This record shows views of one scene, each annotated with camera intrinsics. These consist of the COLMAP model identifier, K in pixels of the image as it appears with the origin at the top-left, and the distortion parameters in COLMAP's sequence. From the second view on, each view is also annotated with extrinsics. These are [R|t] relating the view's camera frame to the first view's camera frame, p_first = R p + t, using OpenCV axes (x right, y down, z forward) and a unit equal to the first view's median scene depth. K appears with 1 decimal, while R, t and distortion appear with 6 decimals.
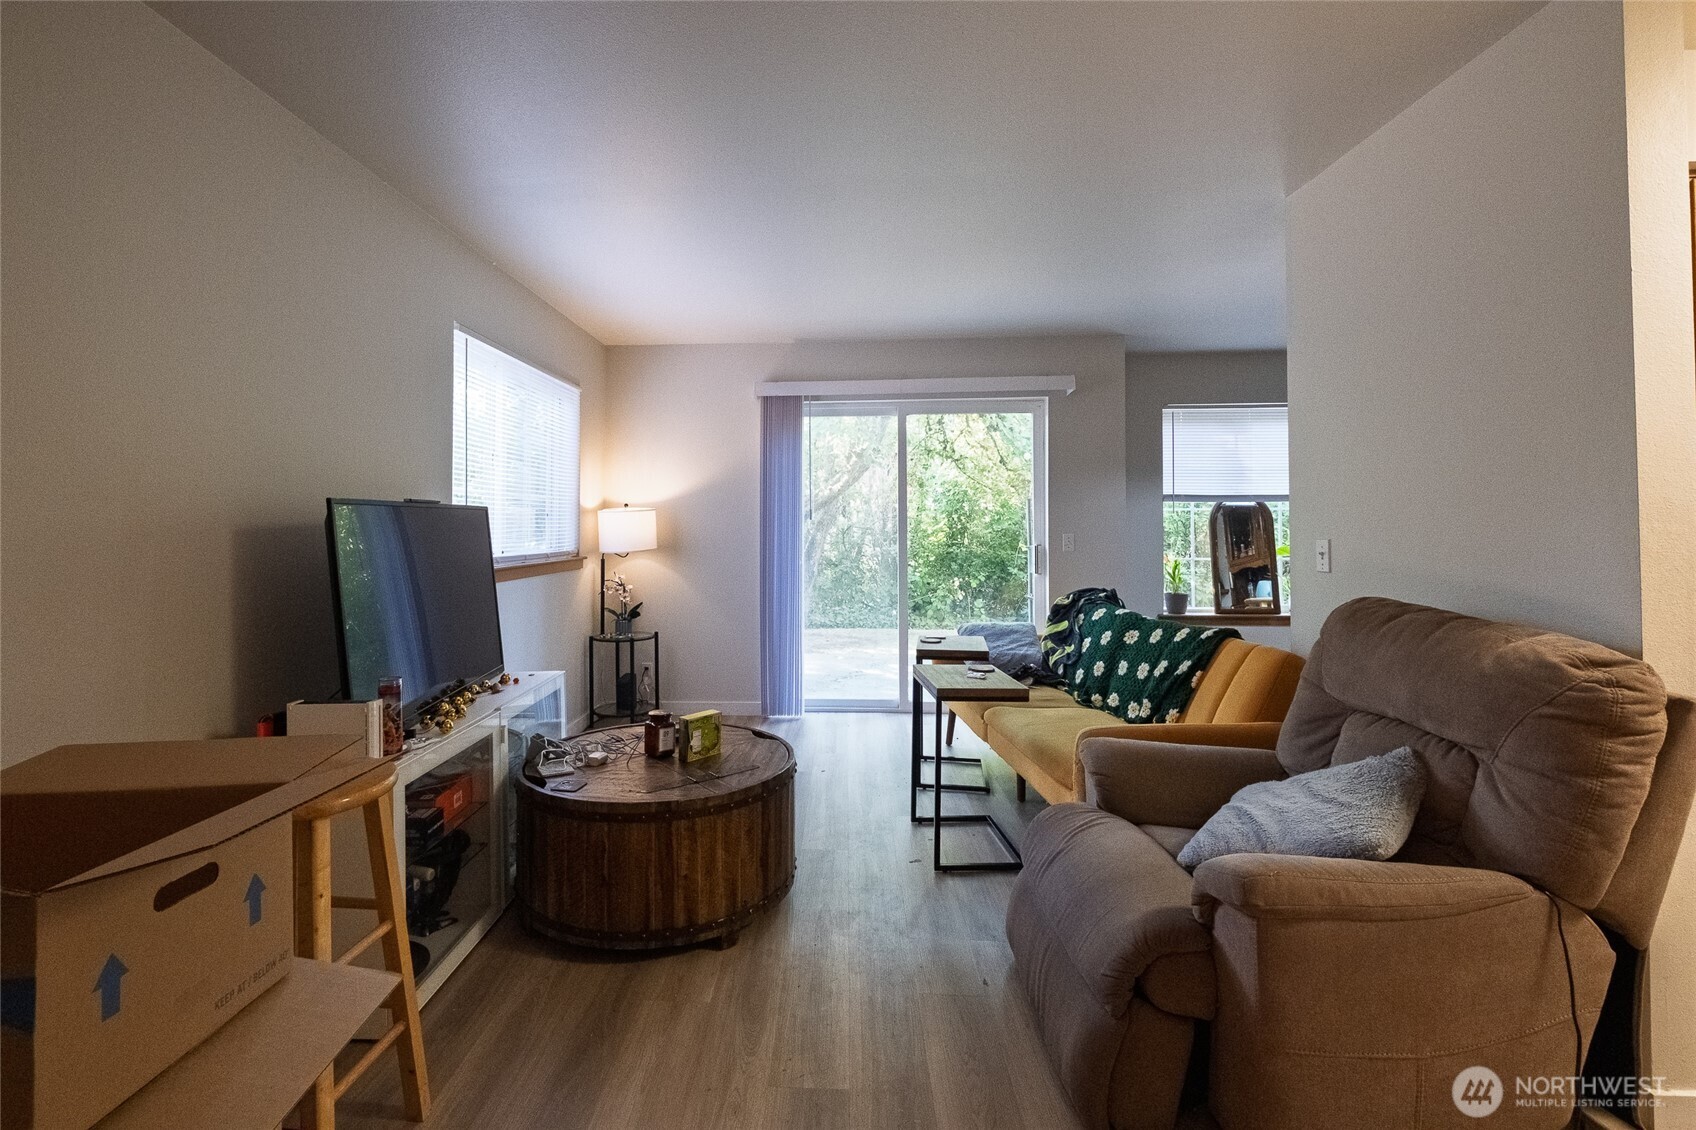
lens RADIAL K [[721.7, 0, 851.2], [0, 721.7, 529.8], [0, 0, 1]] dist [0.002568, 0.000124]
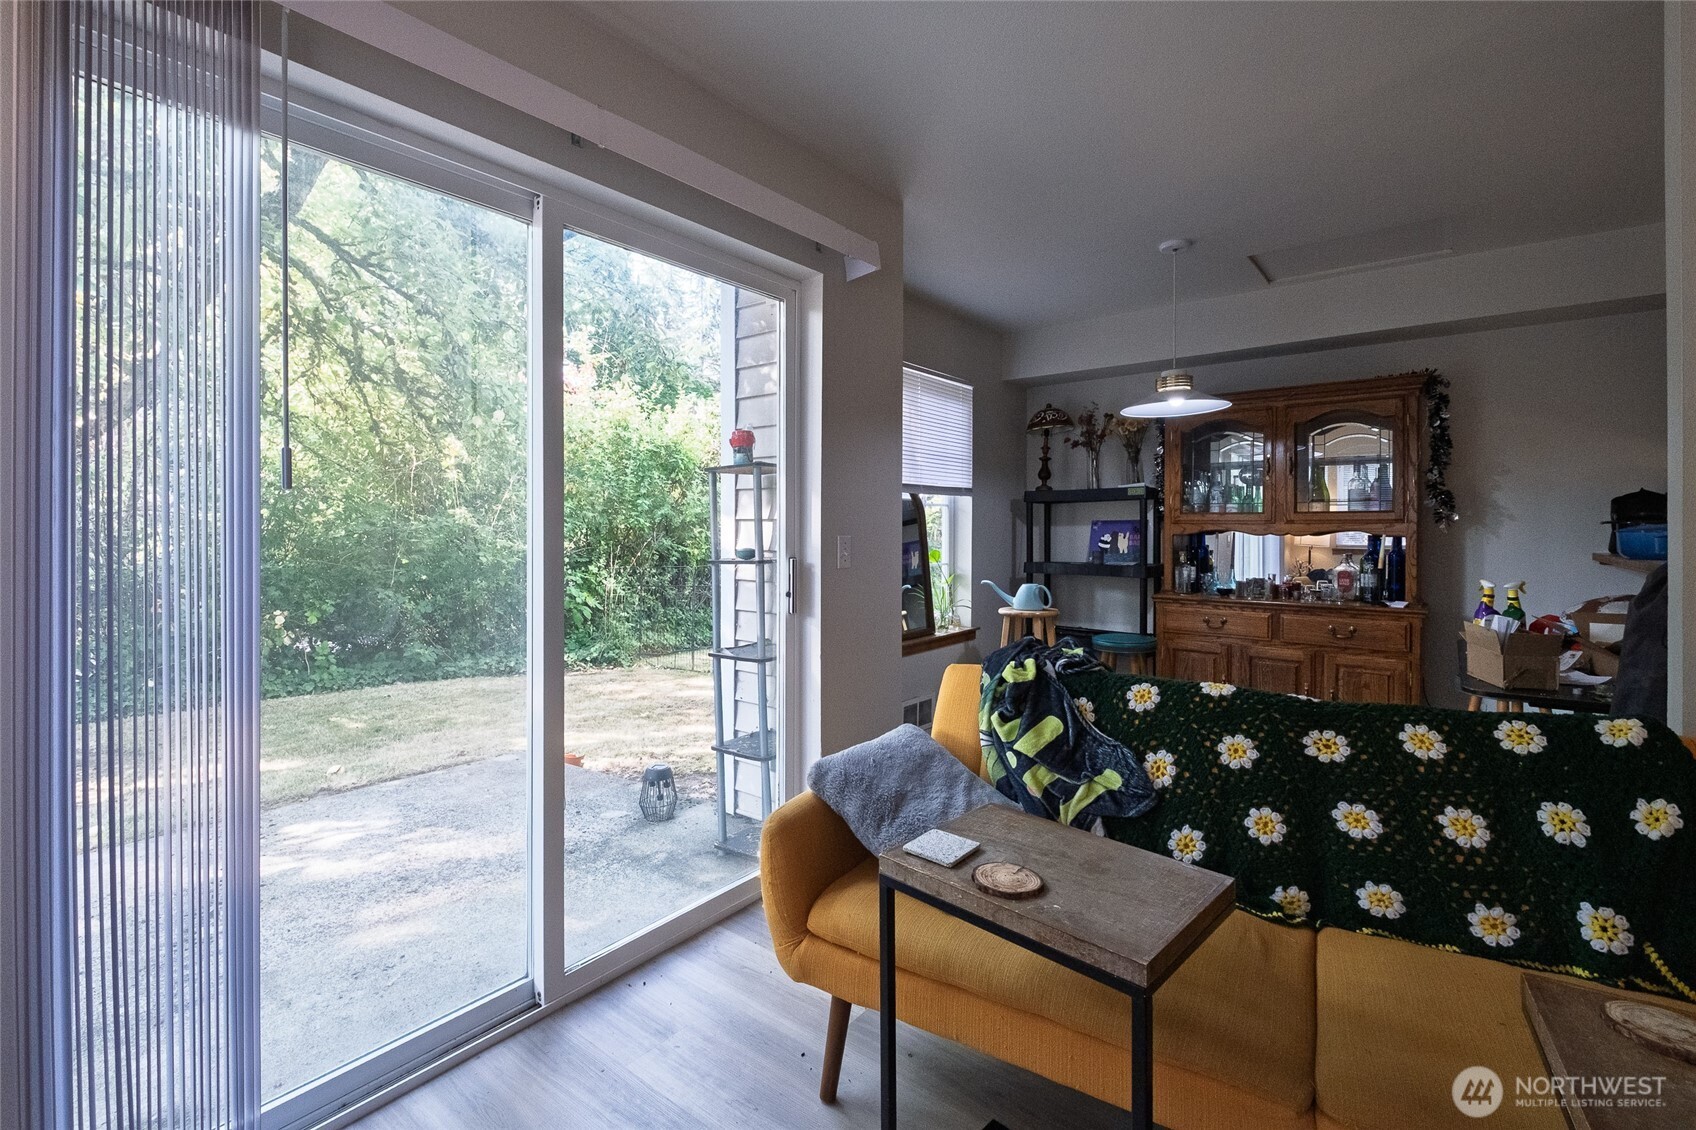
lens RADIAL K [[721.7, 0, 851.2], [0, 721.7, 529.8], [0, 0, 1]] dist [0.002568, 0.000124]
pose [[0.610534, 0.006462, 0.791964, -0.120551], [-0.000487, 0.999970, -0.007784, 0.004857], [-0.791990, 0.004366, 0.610518, 0.609092]]
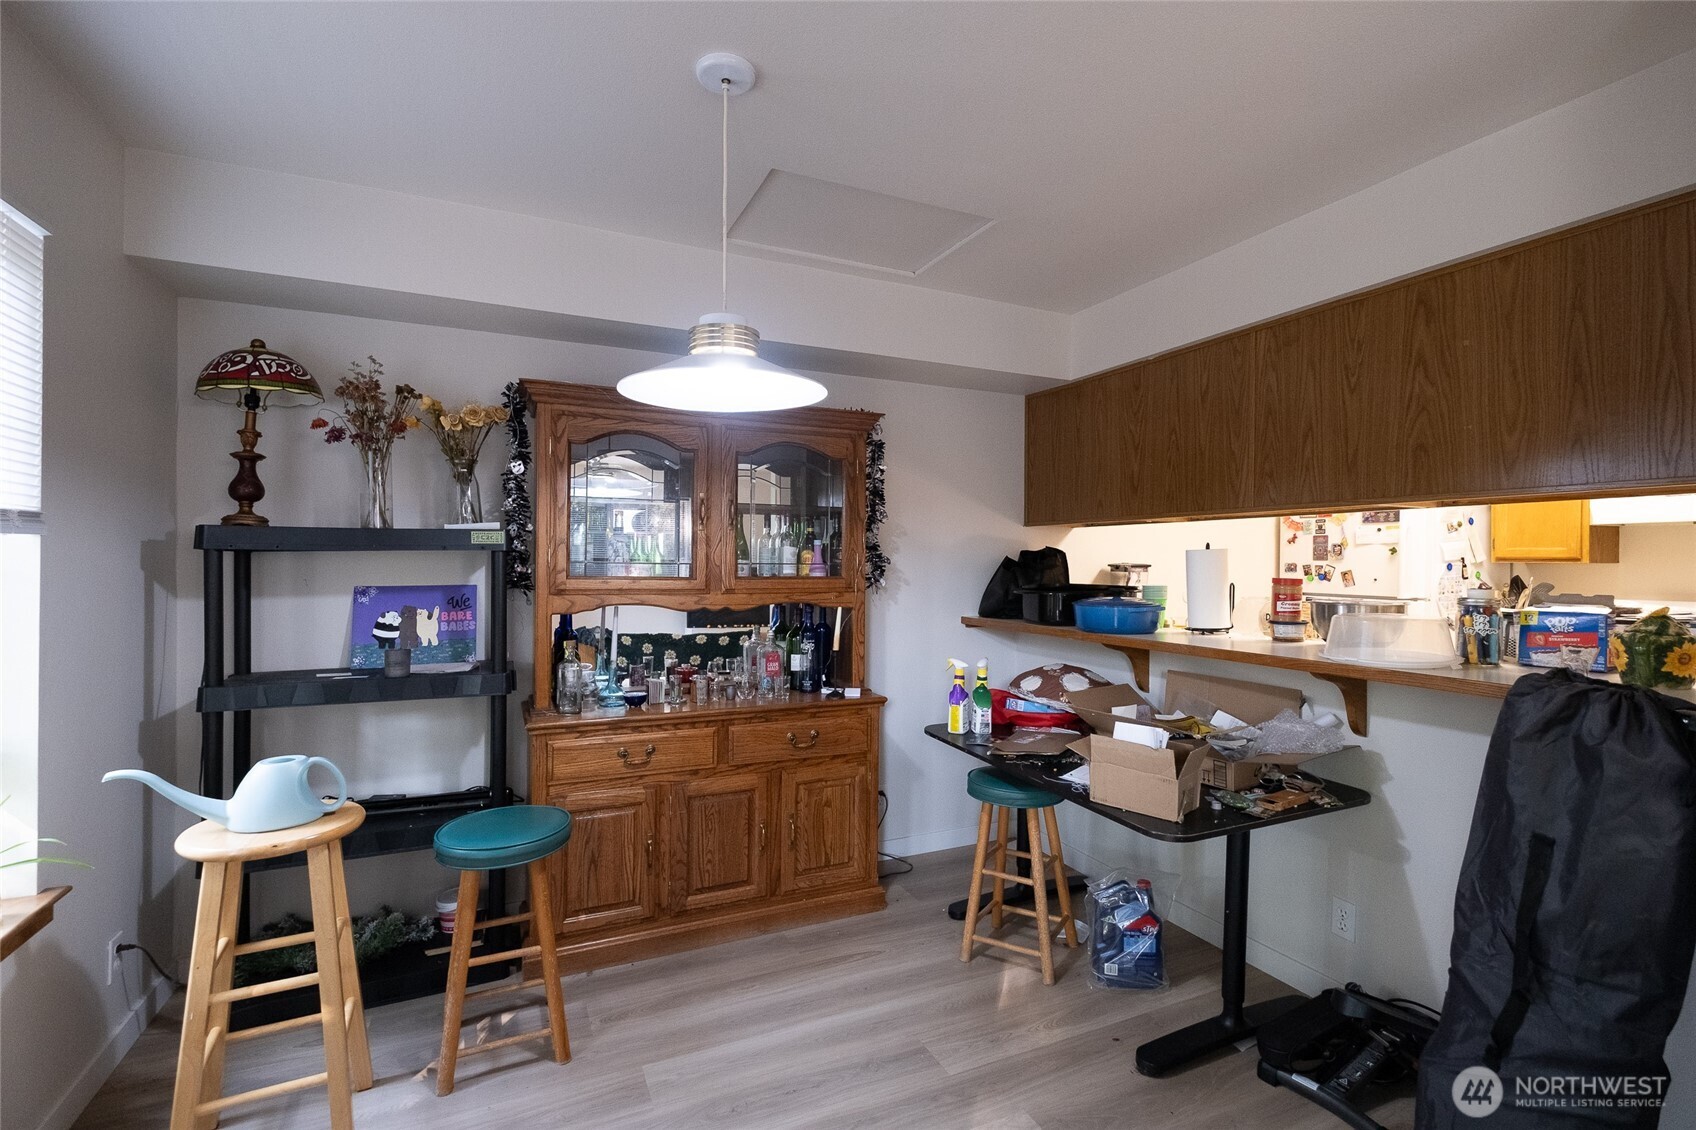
lens RADIAL K [[733.3, 0, 848.0], [0, 733.3, 565.0], [0, 0, 1]] dist [0.000589, -0.000011]
pose [[-0.449340, 0.003452, 0.893354, 0.190905], [0.007916, 0.999969, 0.000117, -0.023946], [-0.893326, 0.007124, -0.449353, 0.837891]]
